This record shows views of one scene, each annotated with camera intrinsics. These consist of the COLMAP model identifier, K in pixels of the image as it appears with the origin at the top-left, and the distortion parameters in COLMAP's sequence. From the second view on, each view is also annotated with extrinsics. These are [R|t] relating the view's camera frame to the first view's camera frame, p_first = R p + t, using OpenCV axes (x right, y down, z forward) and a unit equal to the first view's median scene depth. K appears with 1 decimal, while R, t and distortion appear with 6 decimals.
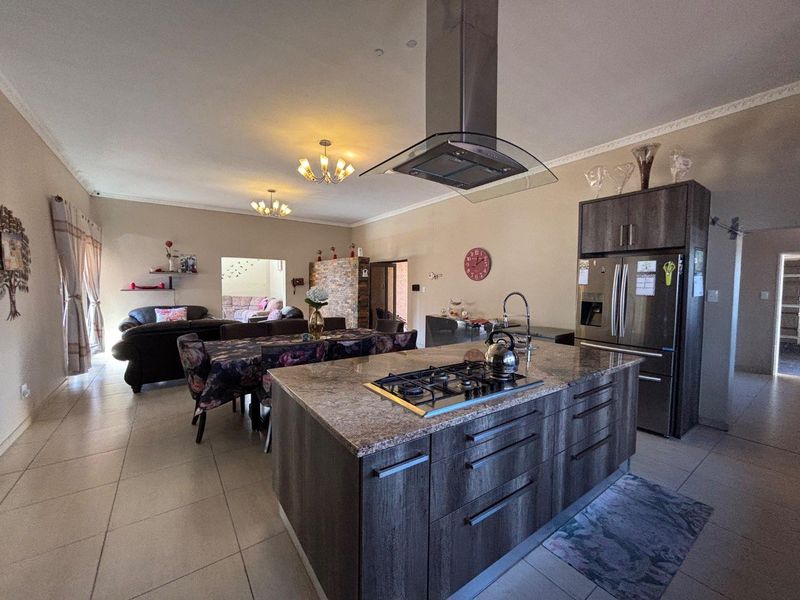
lens RADIAL K [[320.8, 0, 395.7], [0, 320.8, 304.4], [0, 0, 1]] dist [0.002466, 0.000326]
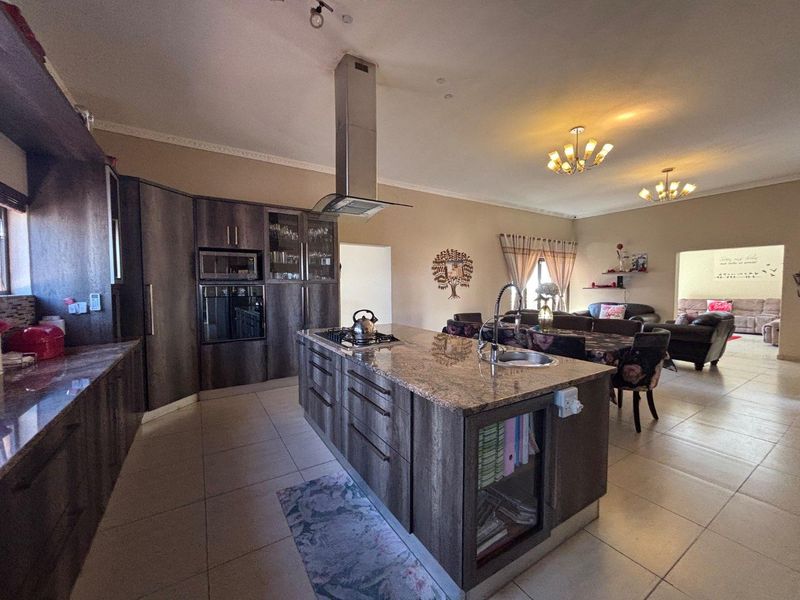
lens RADIAL K [[320.8, 0, 396.1], [0, 320.8, 299.0], [0, 0, 1]] dist [0.002466, 0.000326]
pose [[-0.061688, 0.035829, -0.997452, 0.454941], [-0.060402, 0.997390, 0.039563, -0.006912], [0.996266, 0.062689, -0.059363, 0.325538]]
